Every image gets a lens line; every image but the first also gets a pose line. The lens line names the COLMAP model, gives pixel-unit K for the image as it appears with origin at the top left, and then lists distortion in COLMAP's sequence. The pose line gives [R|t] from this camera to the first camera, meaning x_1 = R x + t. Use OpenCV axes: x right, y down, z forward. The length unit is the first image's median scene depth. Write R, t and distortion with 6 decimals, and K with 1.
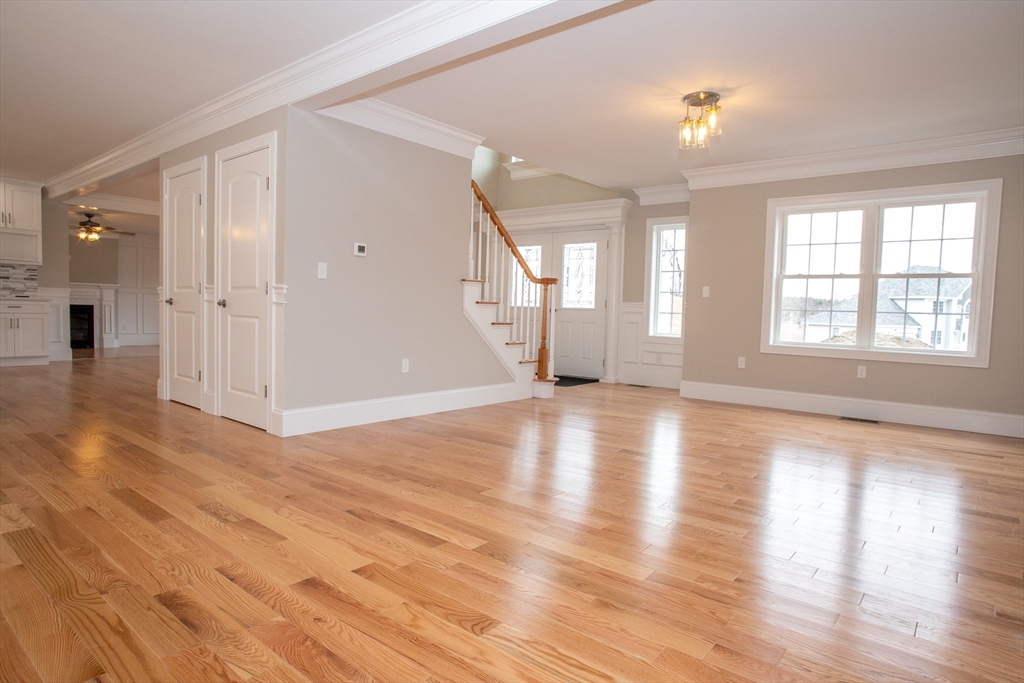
lens RADIAL K [[586.9, 0, 505.6], [0, 586.9, 340.8], [0, 0, 1]] dist [-0.072842, 0.052330]
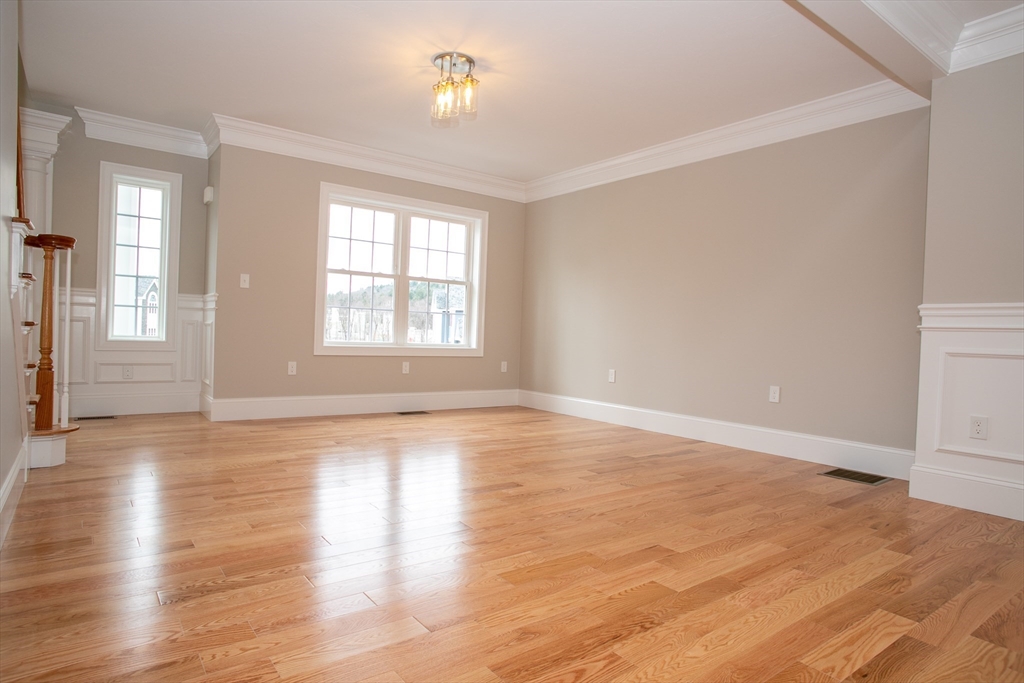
lens RADIAL K [[586.9, 0, 505.6], [0, 586.9, 340.8], [0, 0, 1]] dist [-0.072842, 0.052330]
pose [[0.233905, -0.032640, 0.971712, -0.384011], [0.023703, 0.999331, 0.027862, -0.020891], [-0.971971, 0.016516, 0.234522, 0.566172]]
